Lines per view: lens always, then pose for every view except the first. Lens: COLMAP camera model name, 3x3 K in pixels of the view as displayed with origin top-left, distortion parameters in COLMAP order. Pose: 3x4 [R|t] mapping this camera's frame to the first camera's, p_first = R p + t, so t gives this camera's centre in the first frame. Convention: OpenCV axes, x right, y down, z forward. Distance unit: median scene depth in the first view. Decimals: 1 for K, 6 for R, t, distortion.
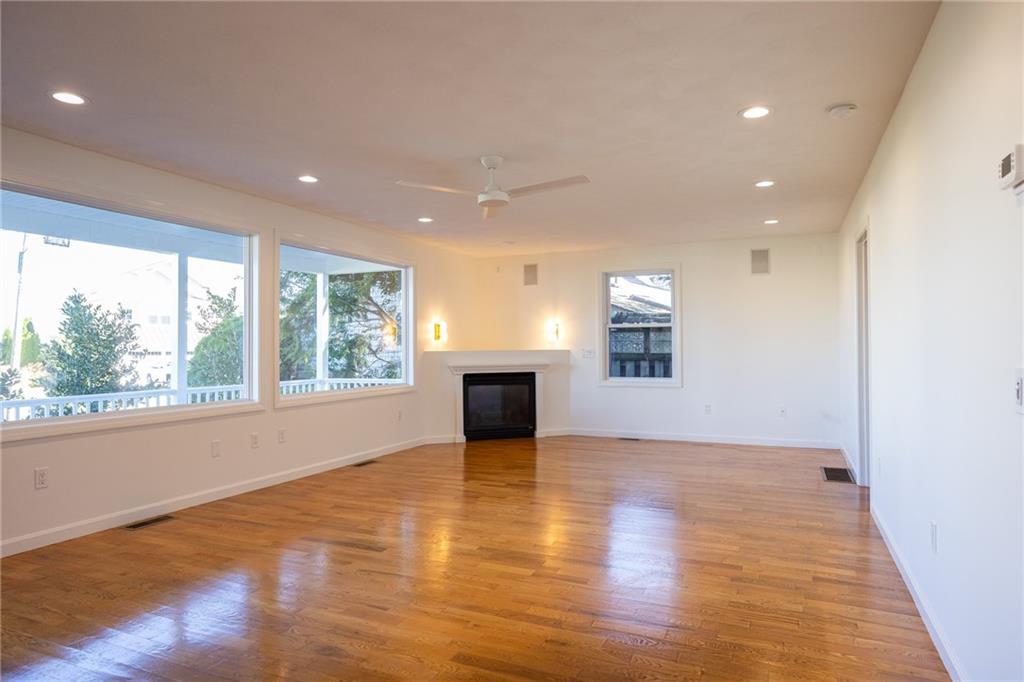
lens RADIAL K [[600.7, 0, 510.1], [0, 600.7, 343.3], [0, 0, 1]] dist [-0.013239, 0.002675]
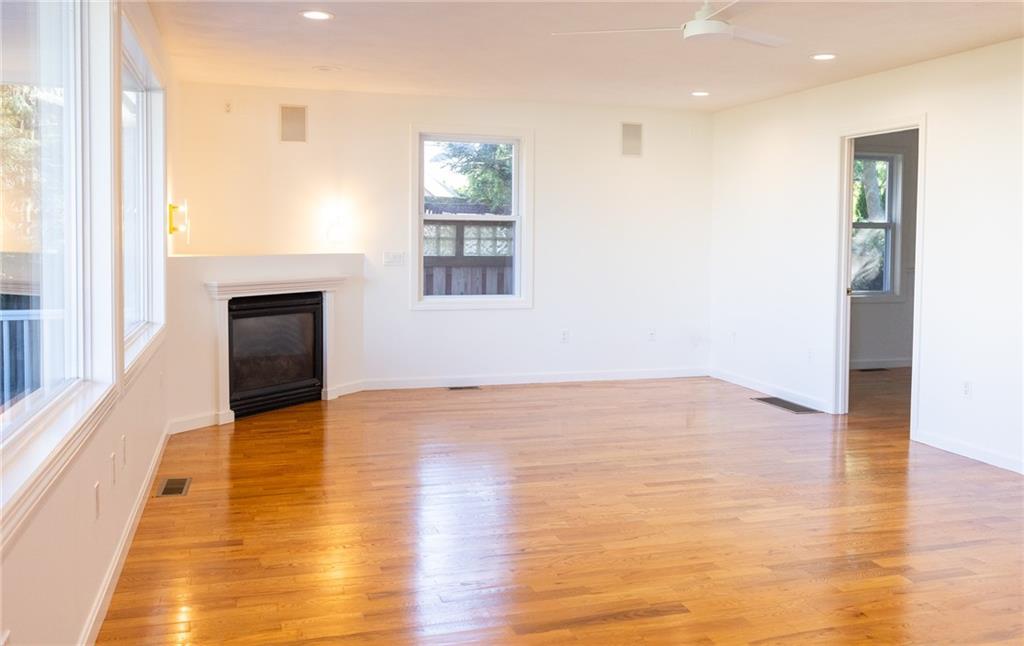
lens RADIAL K [[909.8, 0, 530.3], [0, 909.8, 278.0], [0, 0, 1]] dist [-0.005096, 0.010762]
pose [[0.747666, -0.015937, 0.663884, -0.421270], [-0.018185, 0.998846, 0.044458, -0.008967], [-0.663826, -0.045313, 0.746513, 0.202824]]
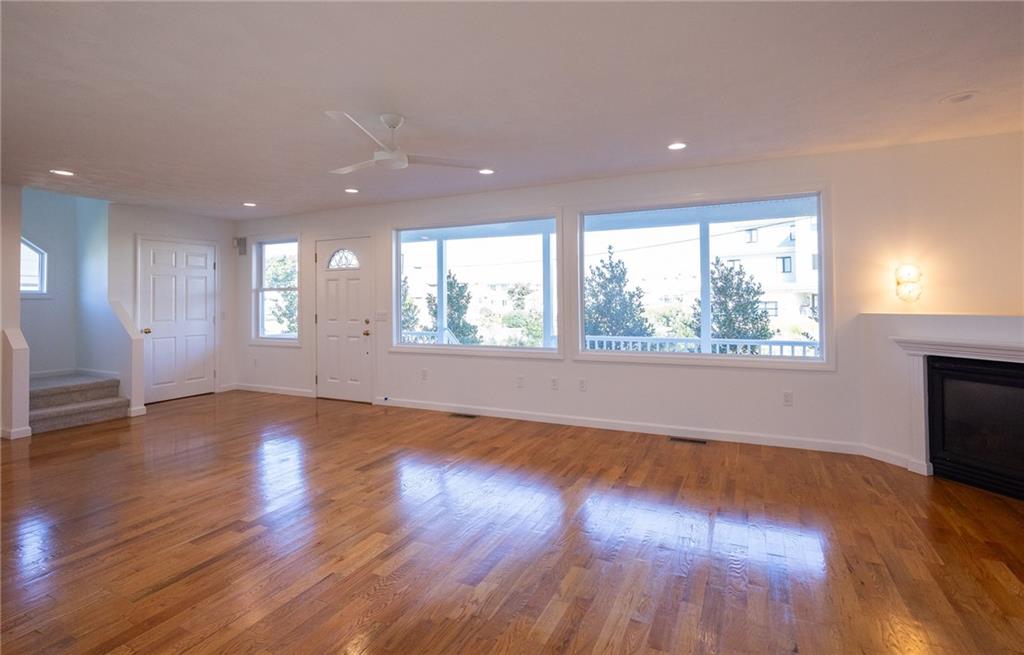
lens RADIAL K [[496.8, 0, 525.9], [0, 496.8, 301.4], [0, 0, 1]] dist [-0.039333, -0.000237]
pose [[0.007996, 0.008661, -0.999931, 0.376331], [0.010190, 0.999910, 0.008742, -0.007280], [0.999916, -0.010259, 0.007907, 0.616987]]
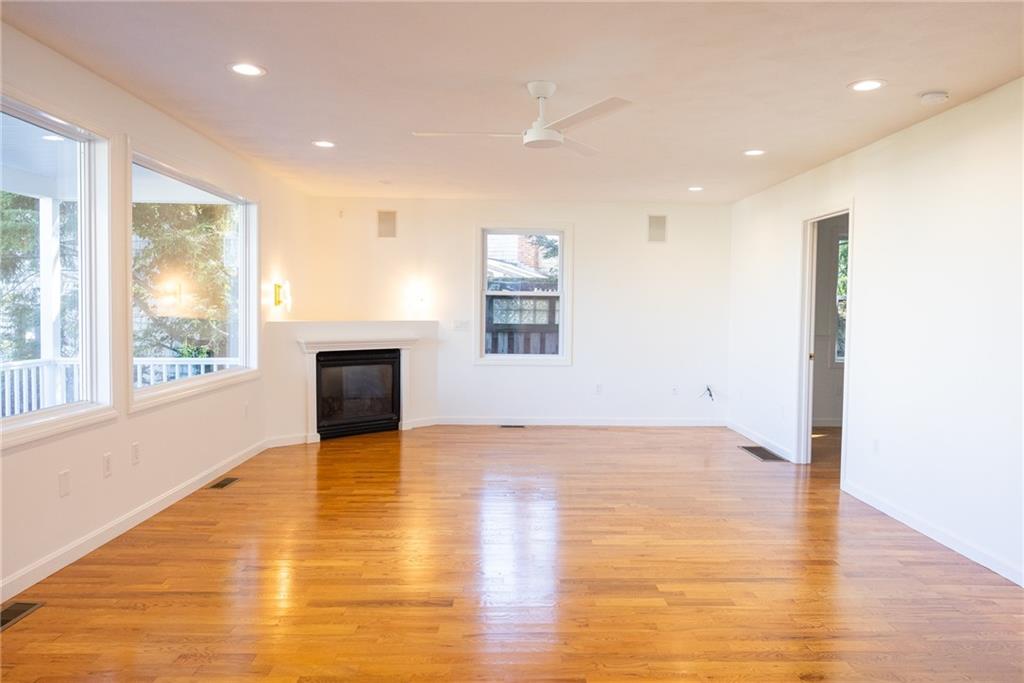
lens RADIAL K [[716.2, 0, 519.1], [0, 716.2, 336.8], [0, 0, 1]] dist [-0.007842, -0.003133]
pose [[0.901673, 0.000471, 0.432417, -0.237175], [-0.020212, 0.998952, 0.041058, -0.009986], [-0.431945, -0.045761, 0.900738, 0.083760]]
